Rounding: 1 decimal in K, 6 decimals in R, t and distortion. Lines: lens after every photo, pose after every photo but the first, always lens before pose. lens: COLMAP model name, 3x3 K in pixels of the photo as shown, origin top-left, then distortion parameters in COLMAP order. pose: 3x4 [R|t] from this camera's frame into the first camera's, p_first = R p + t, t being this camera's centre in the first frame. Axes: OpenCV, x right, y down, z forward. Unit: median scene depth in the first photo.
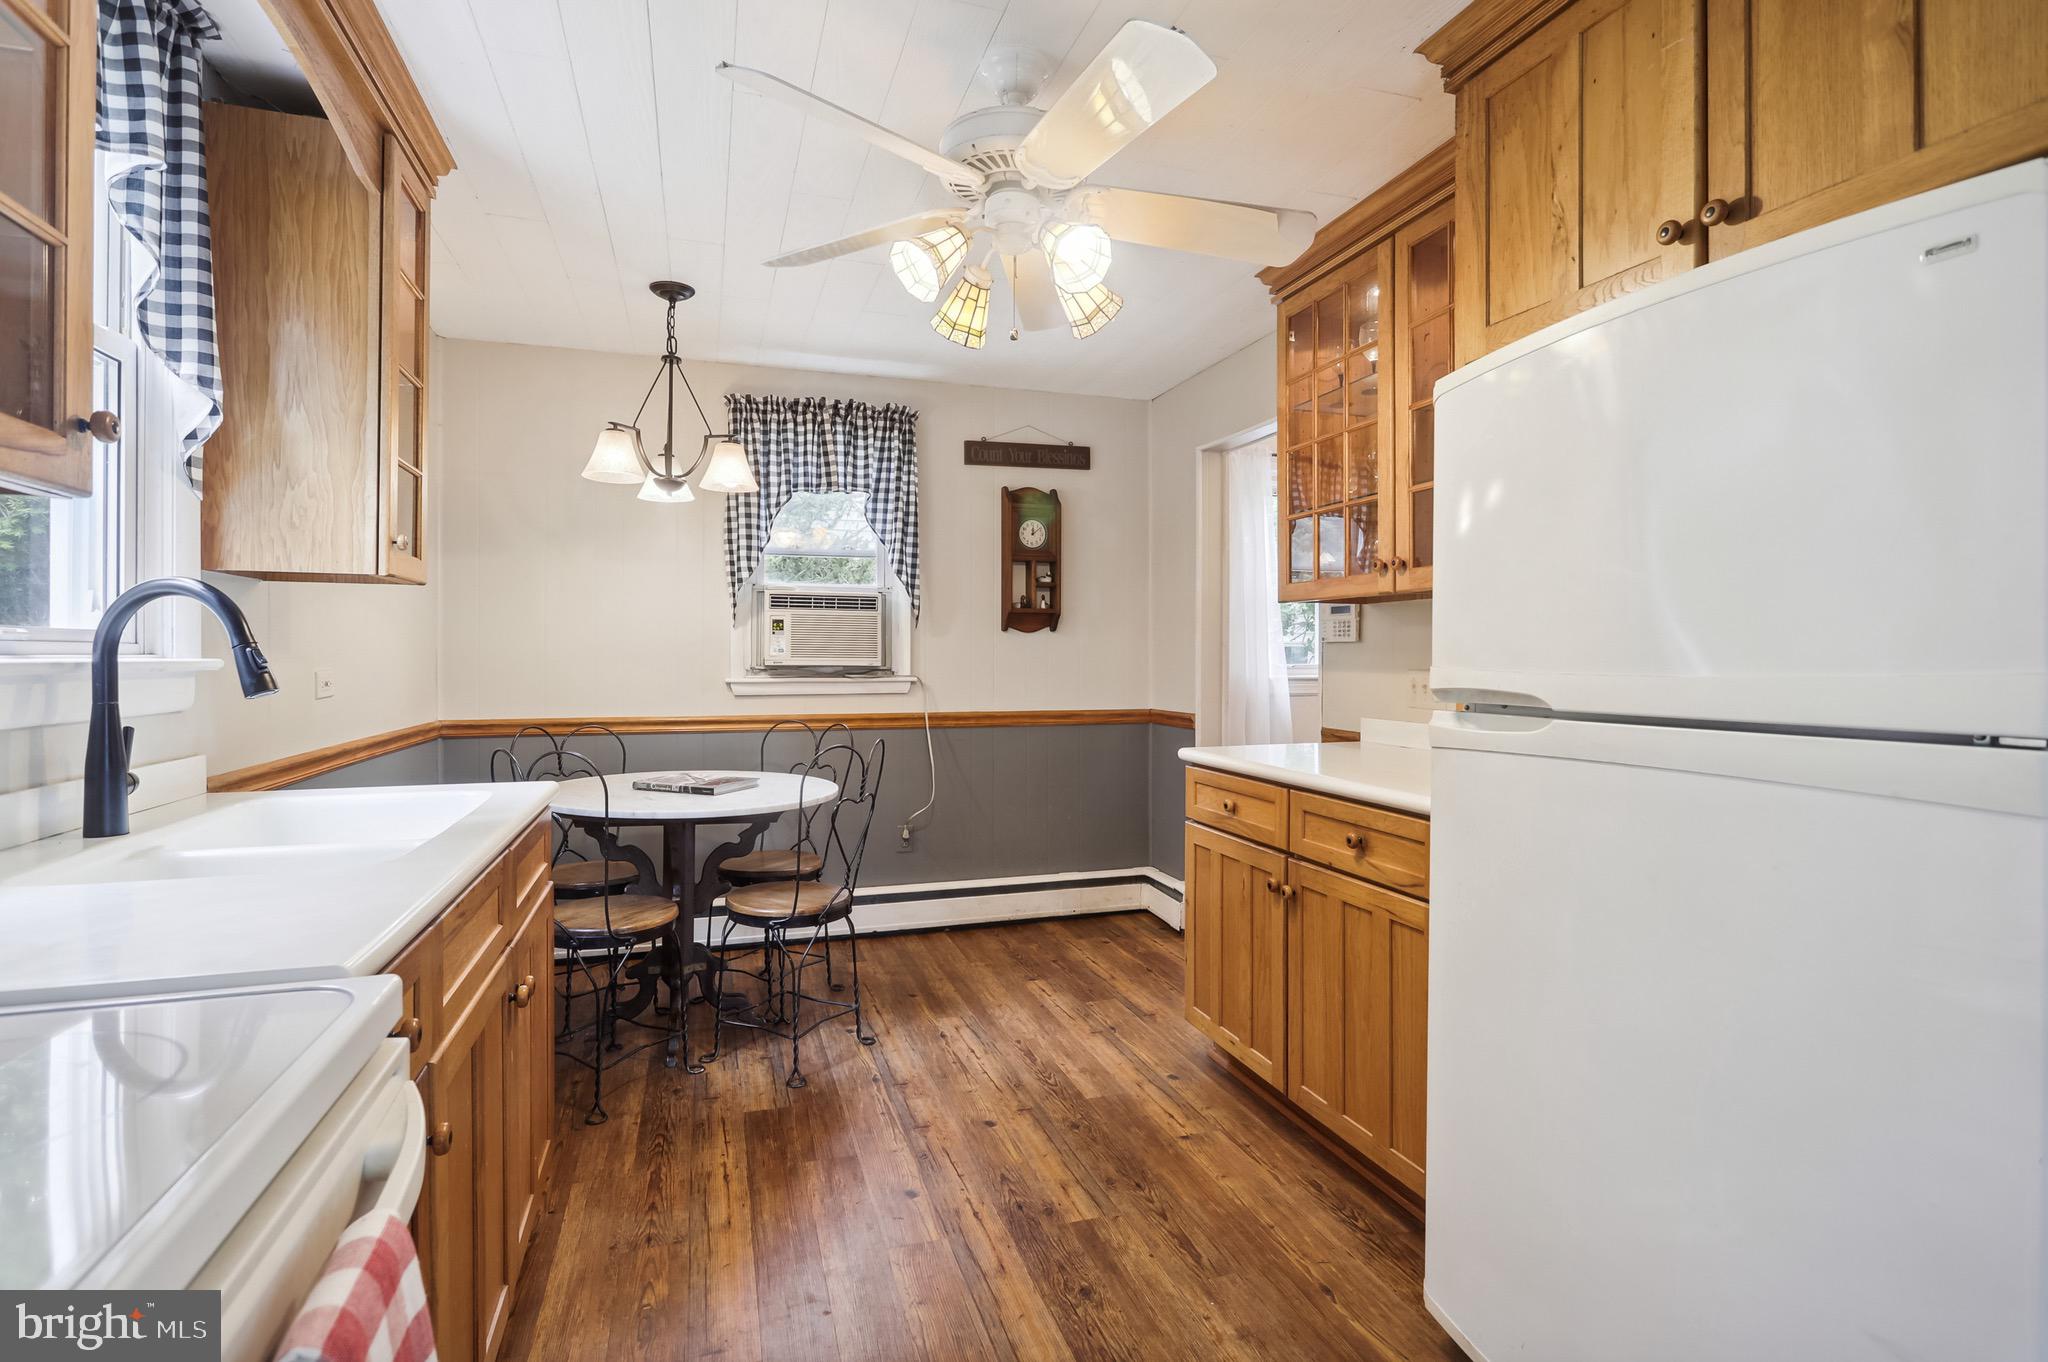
lens RADIAL K [[983.3, 0, 1025.9], [0, 983.3, 656.1], [0, 0, 1]] dist [-0.004846, 0.000053]
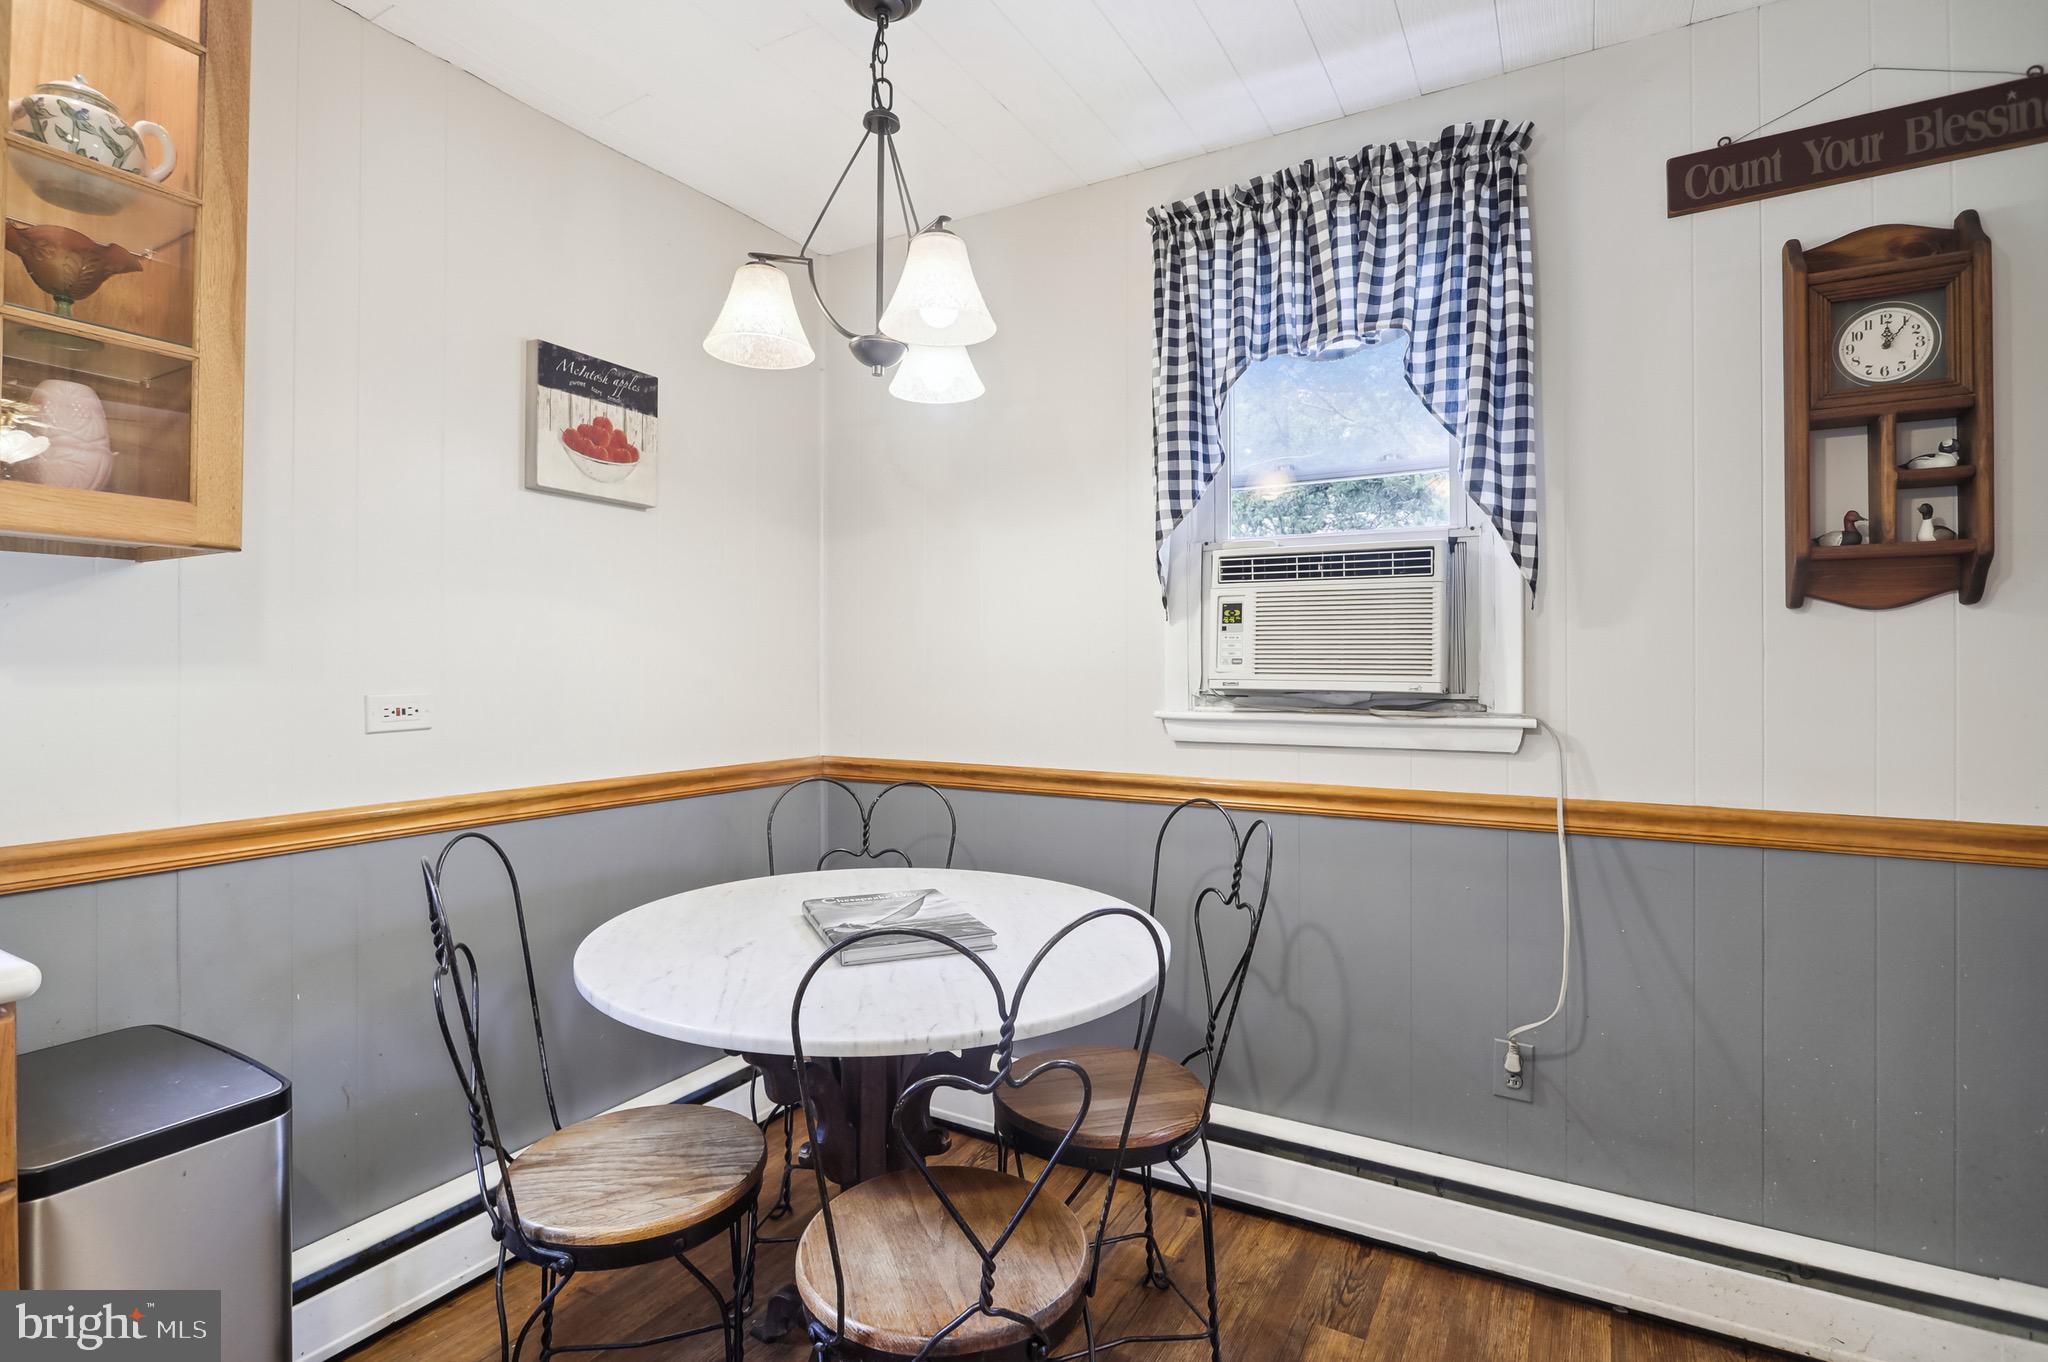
lens RADIAL K [[983.3, 0, 1025.9], [0, 983.3, 656.1], [0, 0, 1]] dist [-0.004846, 0.000053]
pose [[0.665374, -0.009385, -0.746451, 0.072767], [0.001092, 0.999932, -0.011599, -0.002233], [0.746509, 0.006902, 0.665340, 0.562405]]
